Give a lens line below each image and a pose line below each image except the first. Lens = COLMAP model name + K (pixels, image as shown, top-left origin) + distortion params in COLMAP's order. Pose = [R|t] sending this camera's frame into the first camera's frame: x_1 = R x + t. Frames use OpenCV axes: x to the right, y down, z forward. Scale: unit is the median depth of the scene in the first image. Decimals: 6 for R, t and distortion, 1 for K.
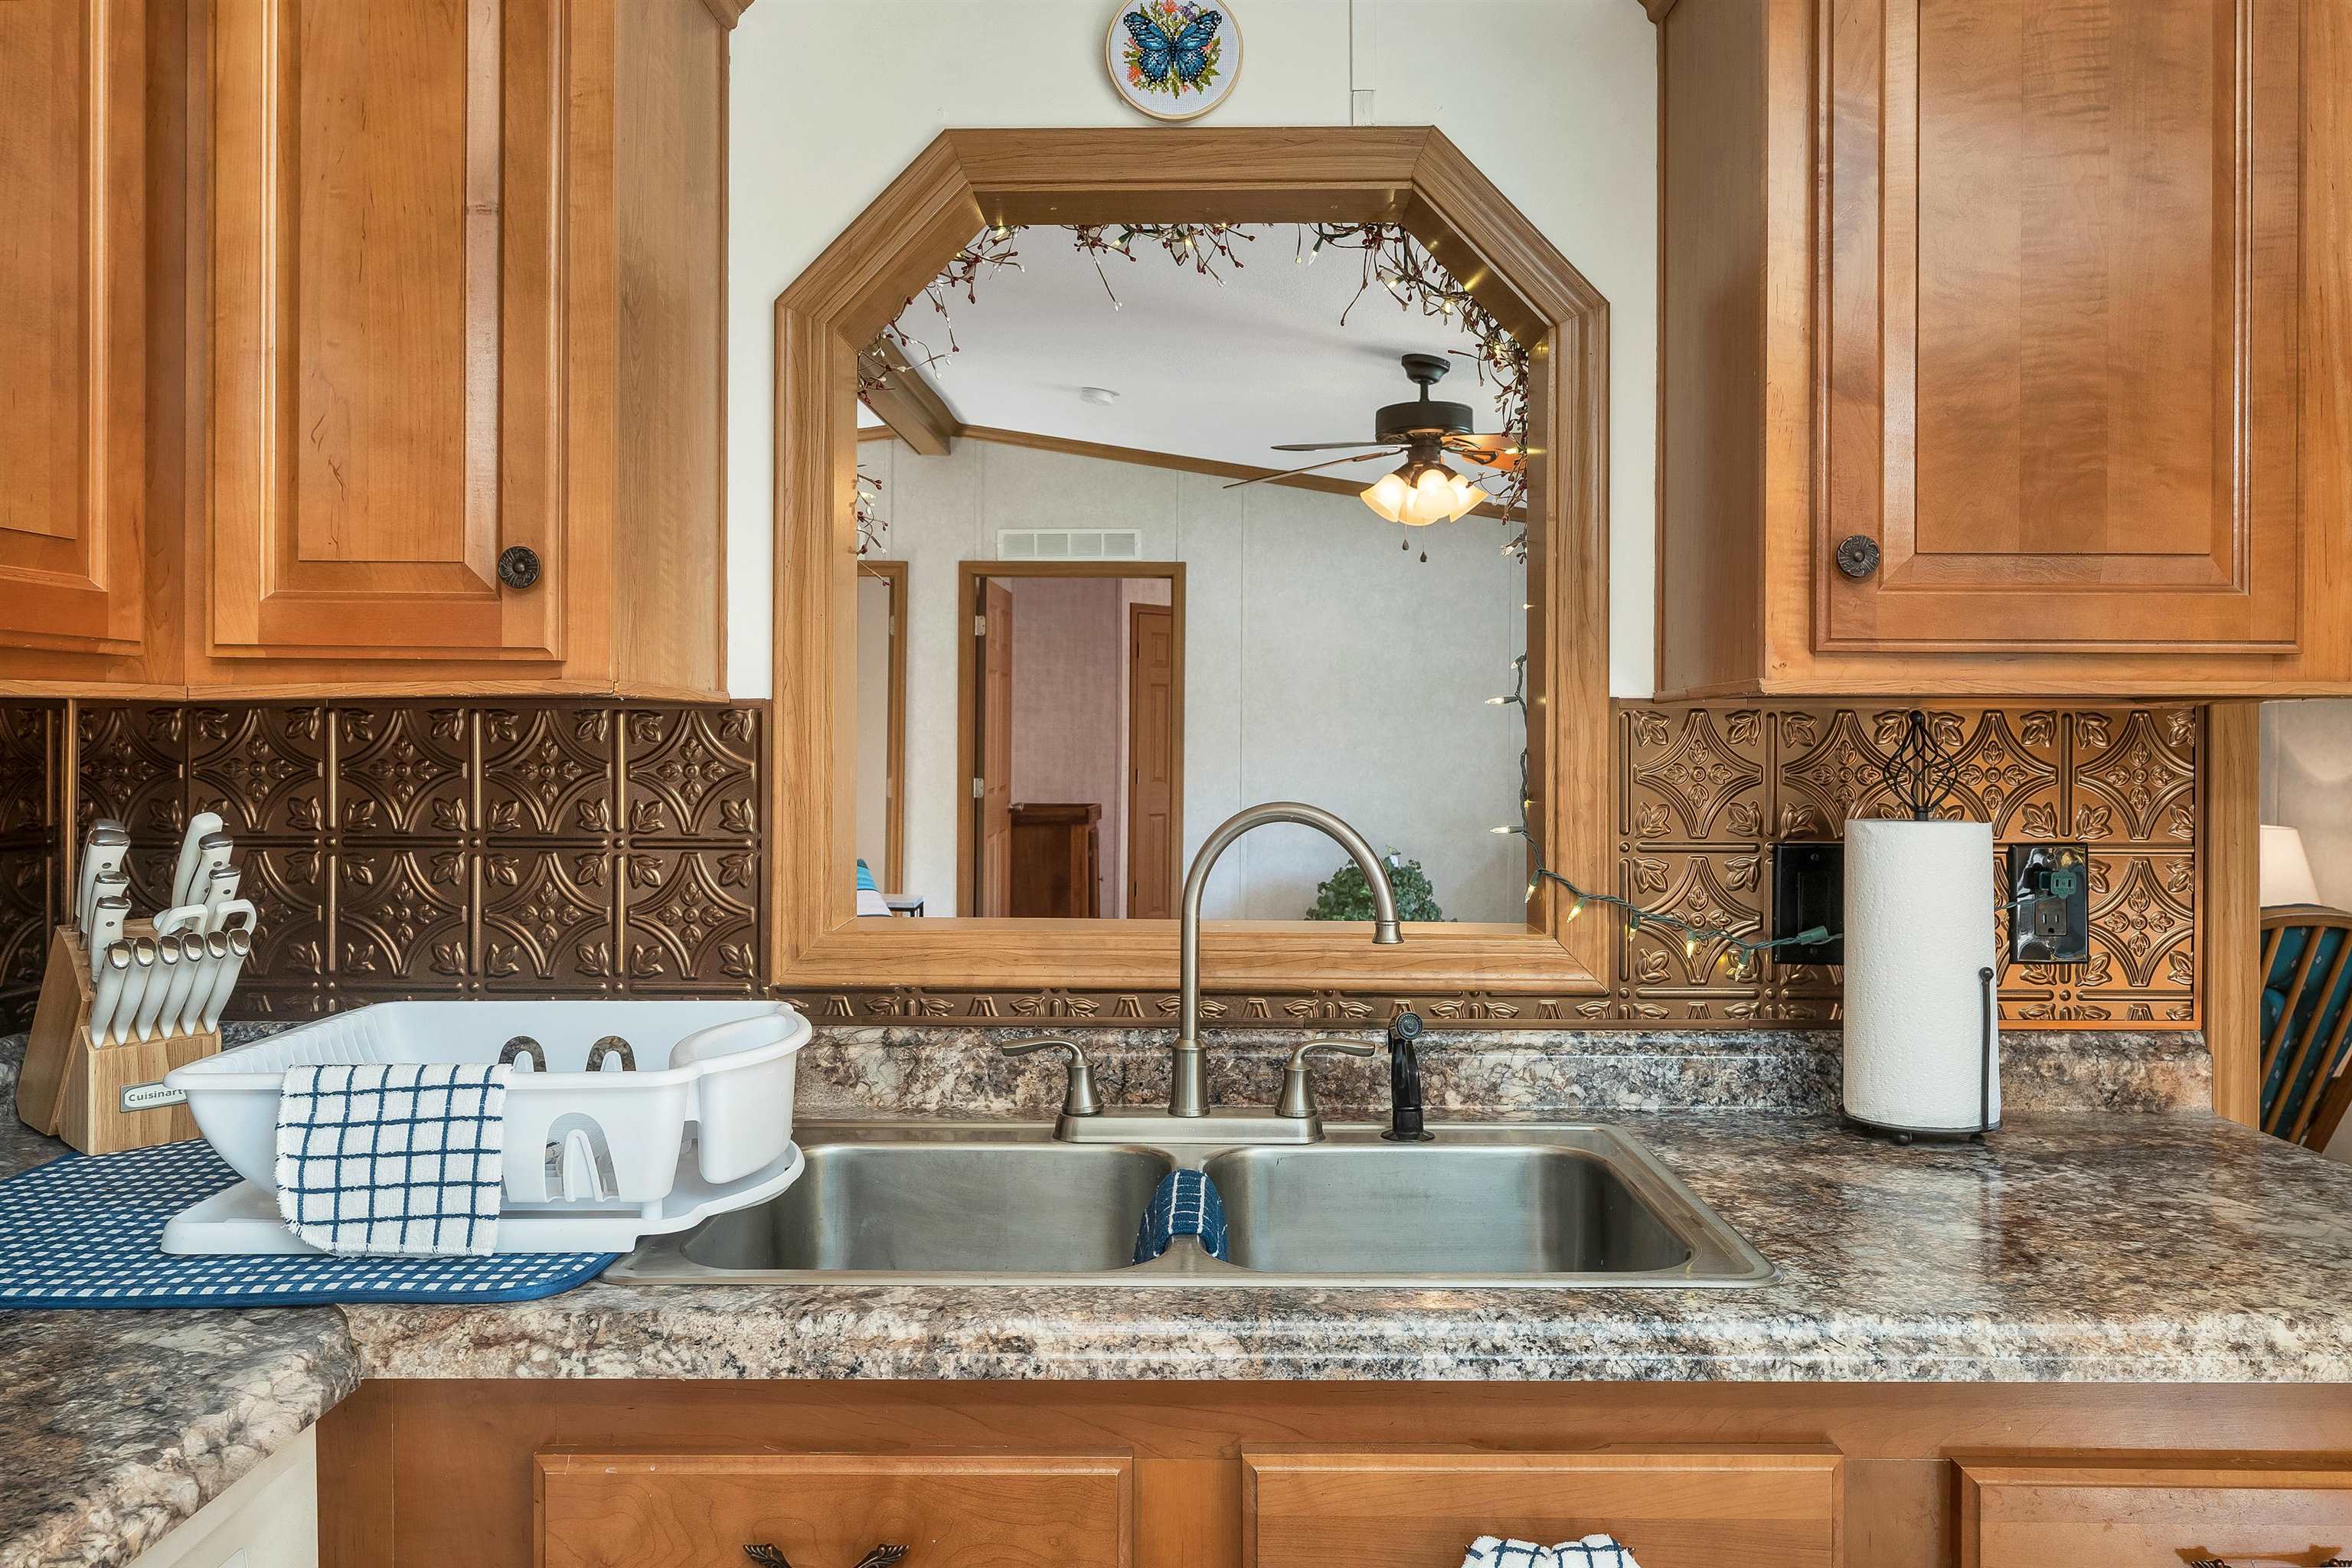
lens RADIAL K [[1630.6, 0, 1191.0], [0, 1630.6, 738.8], [0, 0, 1]] dist [-0.002631, -0.001218]
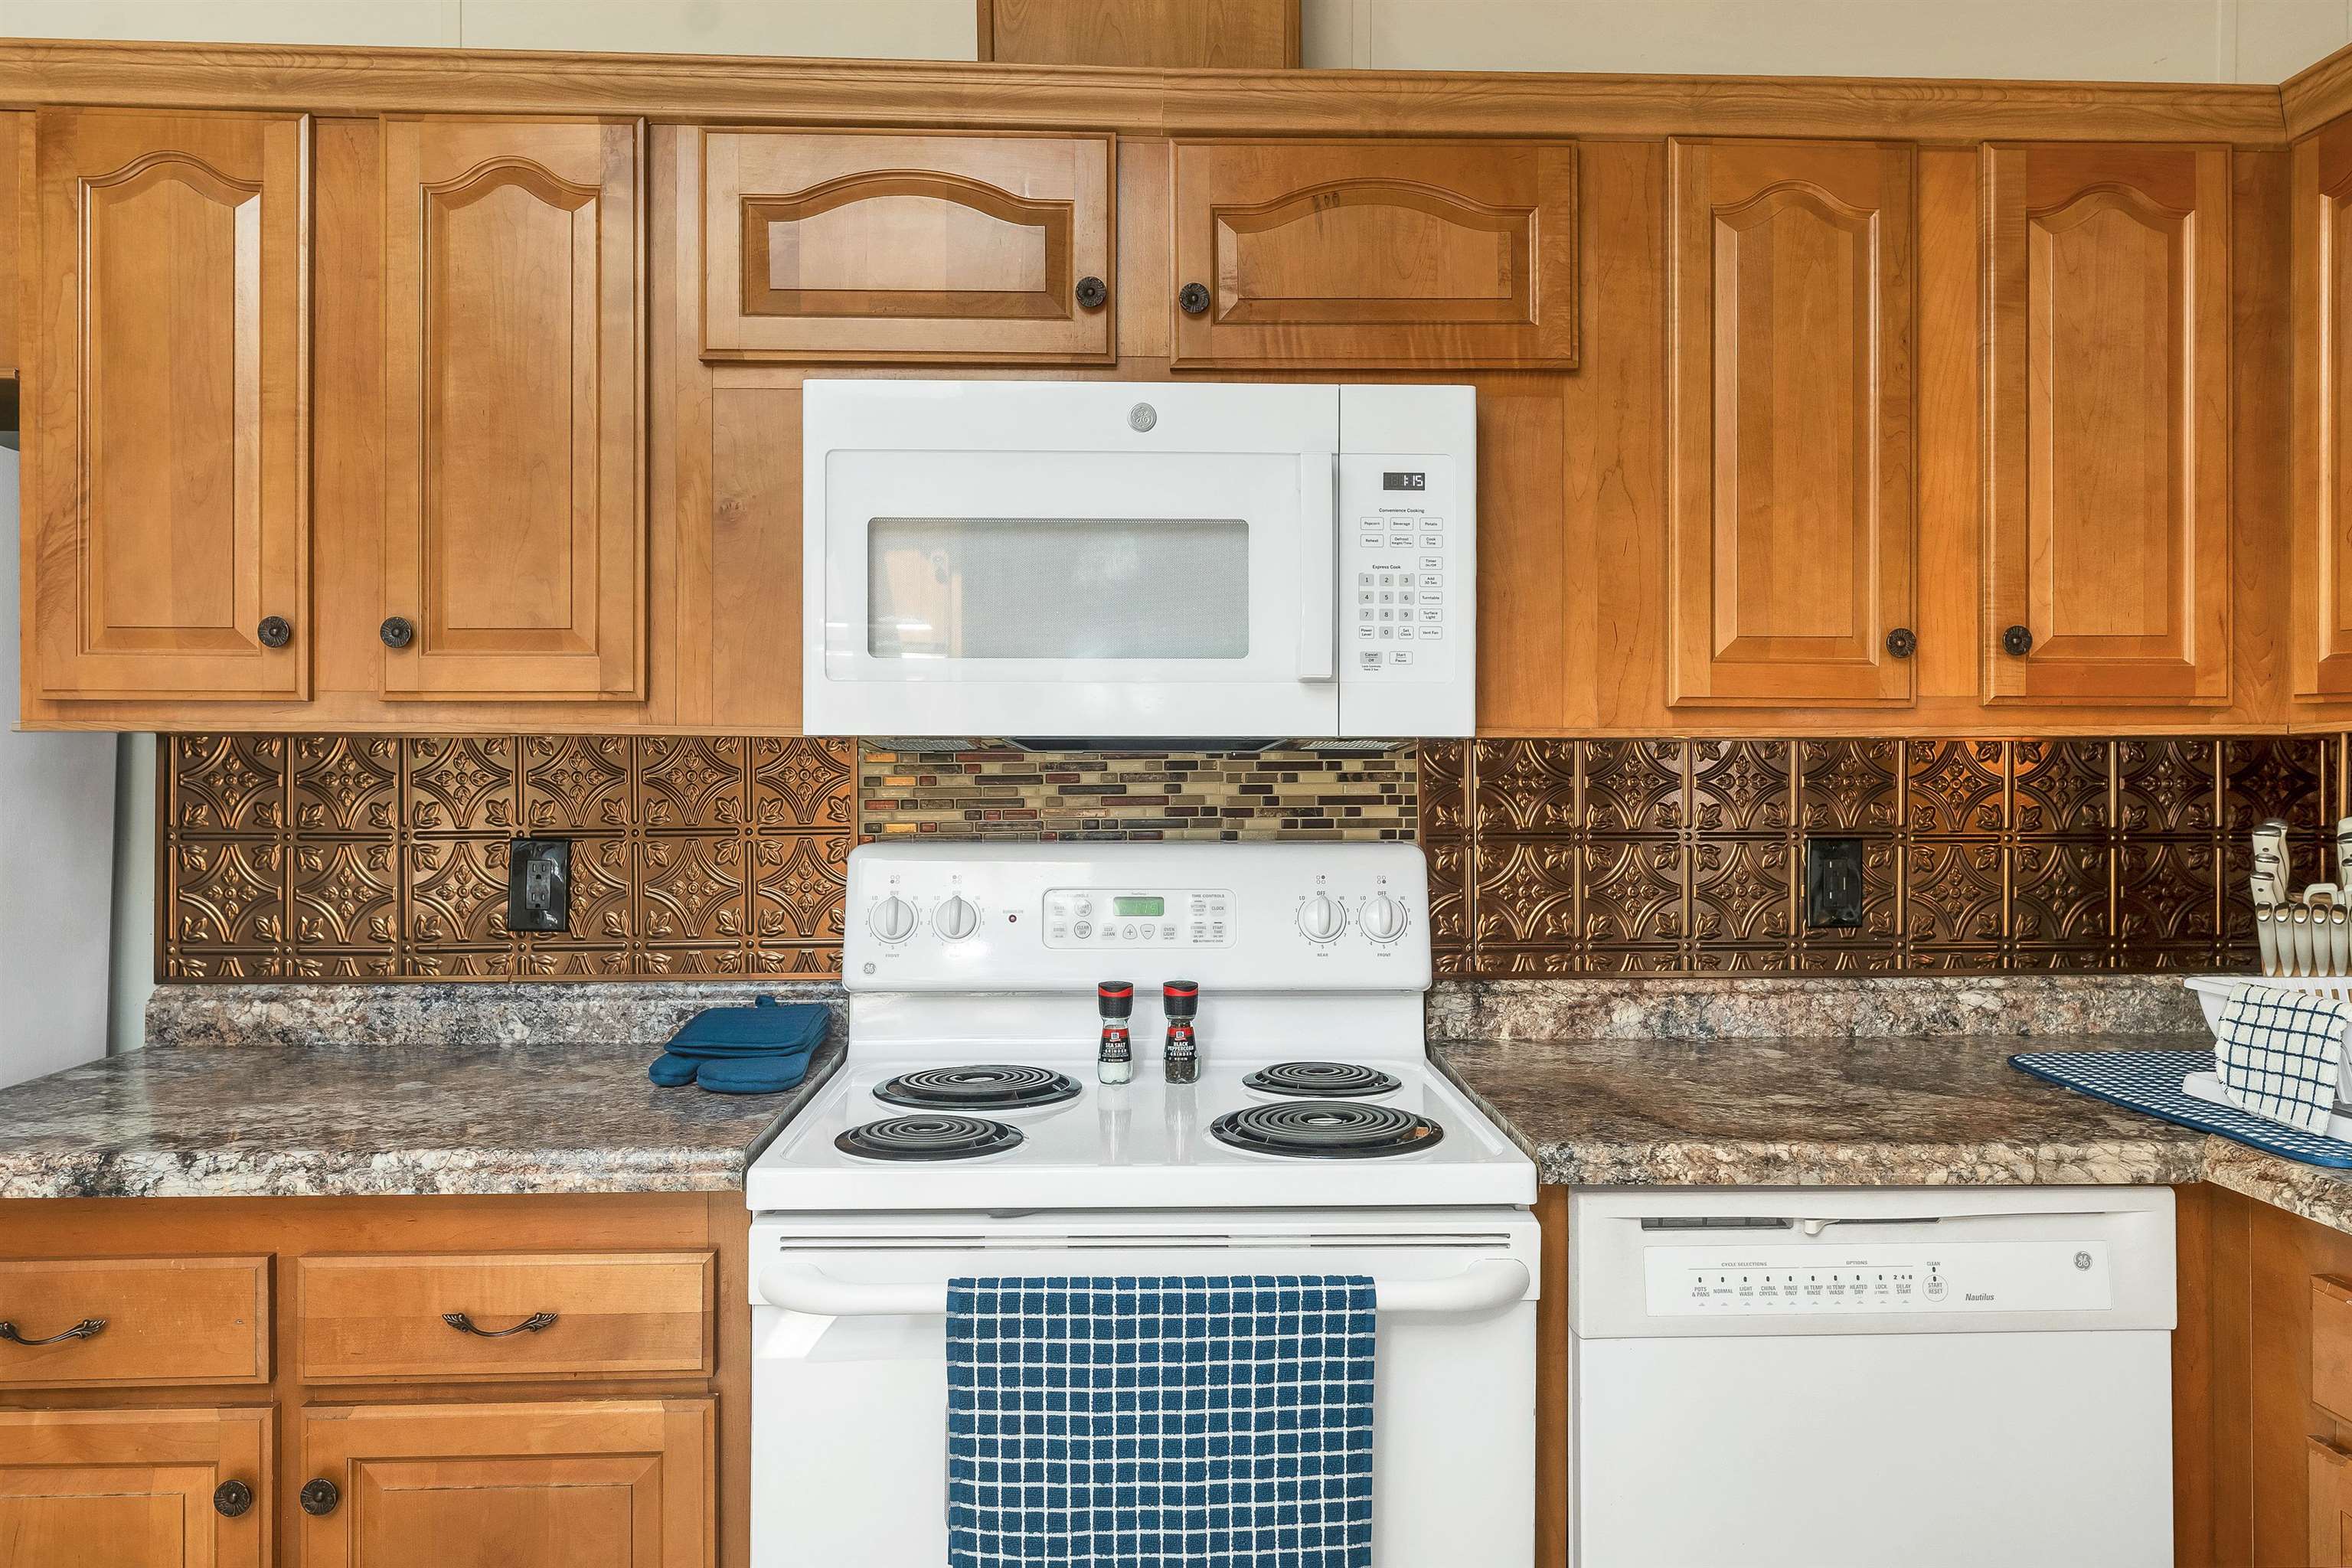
lens RADIAL K [[1627.0, 0, 1183.3], [0, 1627.0, 748.8], [0, 0, 1]] dist [-0.003614, 0.000427]
pose [[0.051903, -0.004216, -0.998643, 0.616221], [-0.002900, 0.999986, -0.004372, -0.001712], [0.998648, 0.003123, 0.051890, -0.025746]]
